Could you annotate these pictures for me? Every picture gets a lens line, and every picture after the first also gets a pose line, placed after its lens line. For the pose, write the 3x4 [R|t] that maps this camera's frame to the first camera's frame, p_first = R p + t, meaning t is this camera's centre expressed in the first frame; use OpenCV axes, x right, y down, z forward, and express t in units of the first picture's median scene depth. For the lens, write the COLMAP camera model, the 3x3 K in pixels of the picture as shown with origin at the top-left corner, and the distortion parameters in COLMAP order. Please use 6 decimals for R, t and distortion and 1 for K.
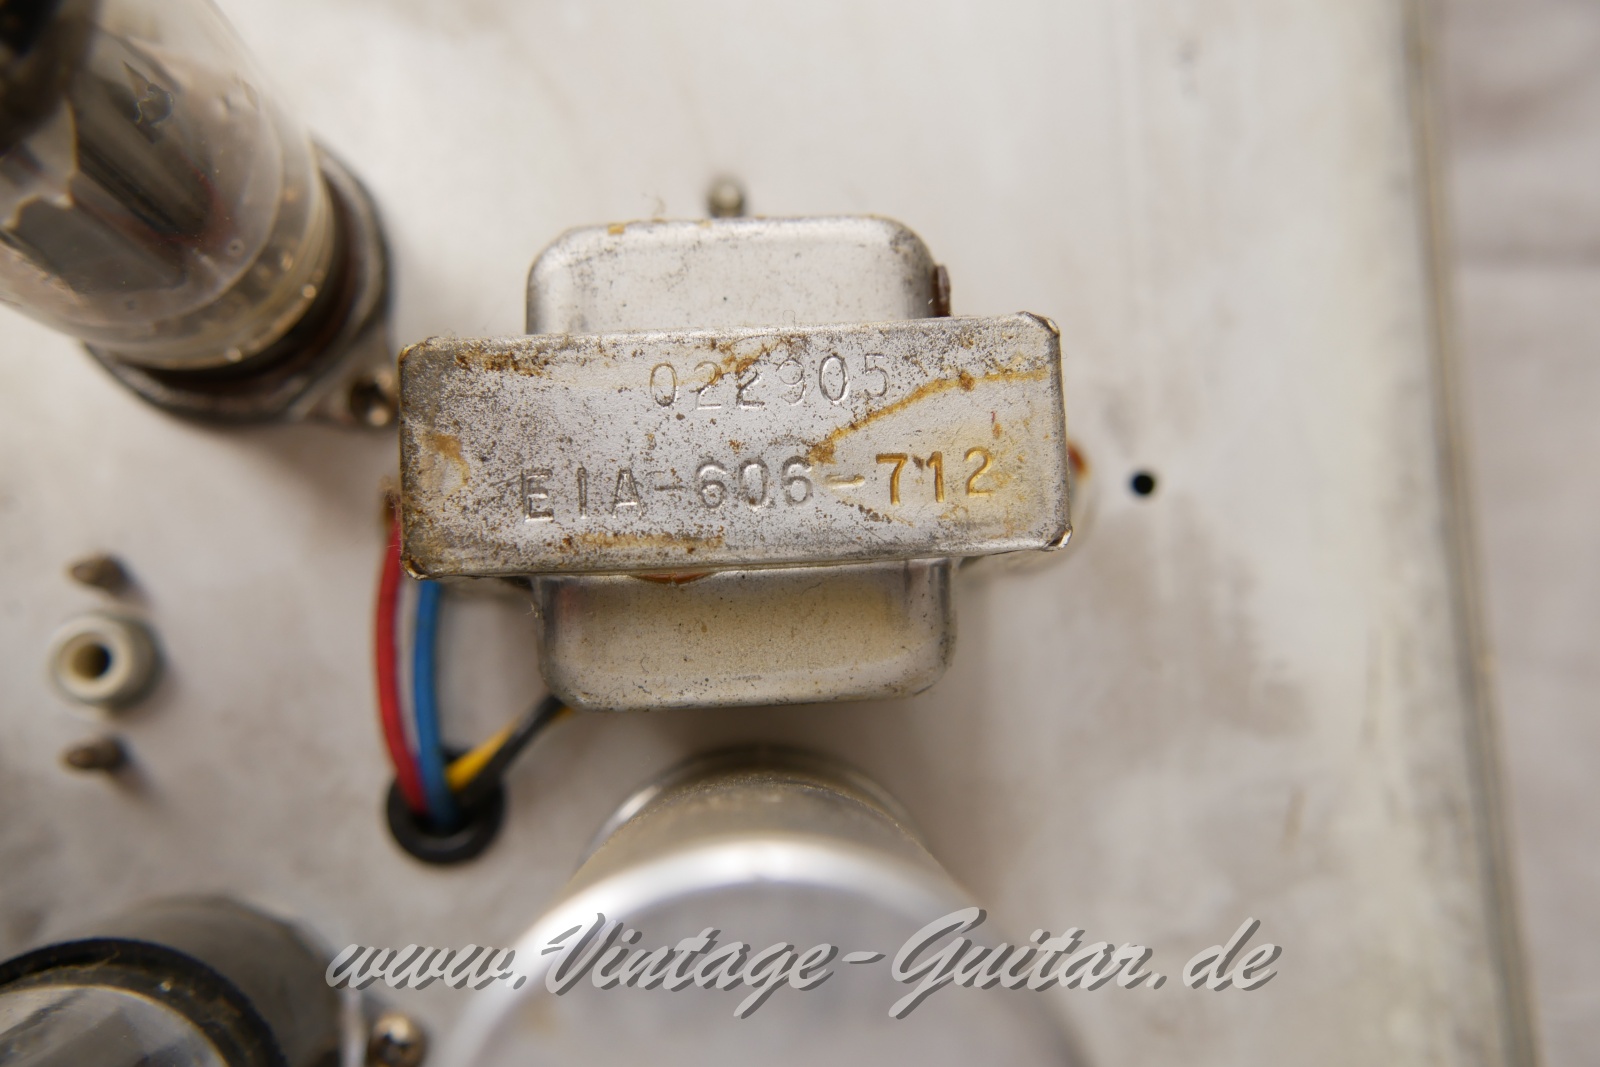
lens RADIAL K [[1413.1, 0, 801.2], [0, 1413.1, 534.7], [0, 0, 1]] dist [0.013646, -0.026362]
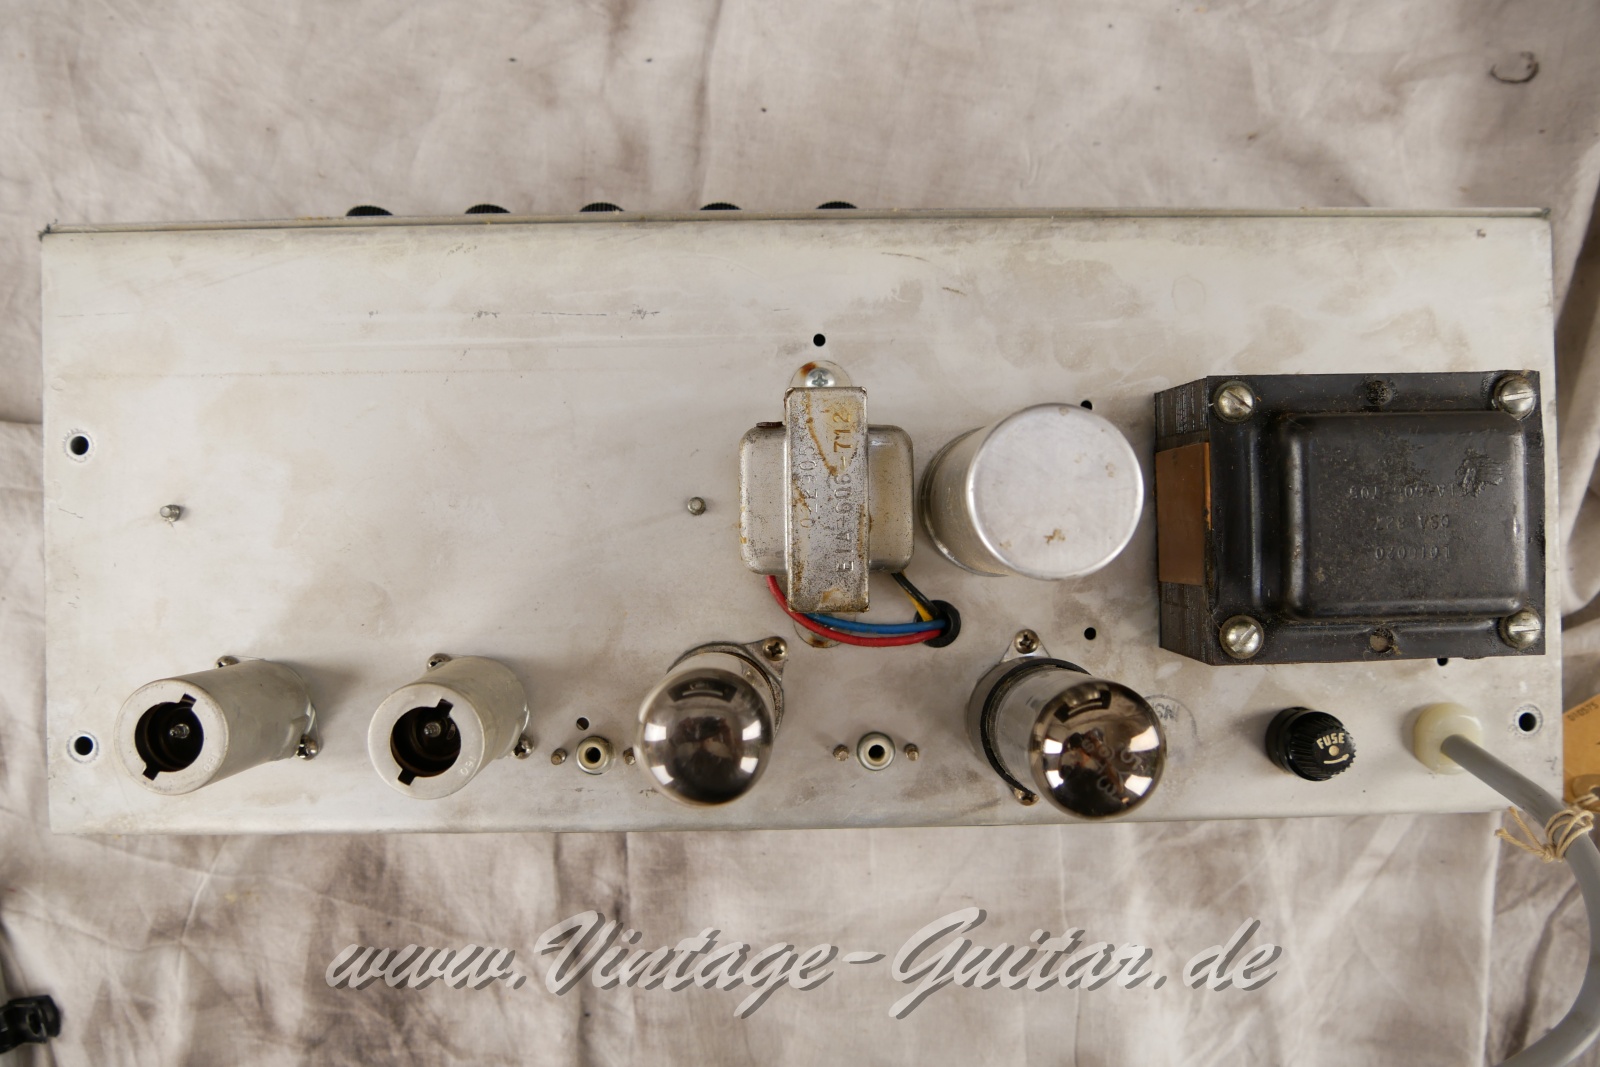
lens RADIAL K [[1413.1, 0, 798.9], [0, 1413.1, 530.6], [0, 0, 1]] dist [0.013646, -0.026362]
pose [[0.036327, -0.998752, -0.034279, -0.012541], [0.988526, 0.030880, 0.147861, -0.559496], [-0.146618, -0.039257, 0.988414, -1.913281]]
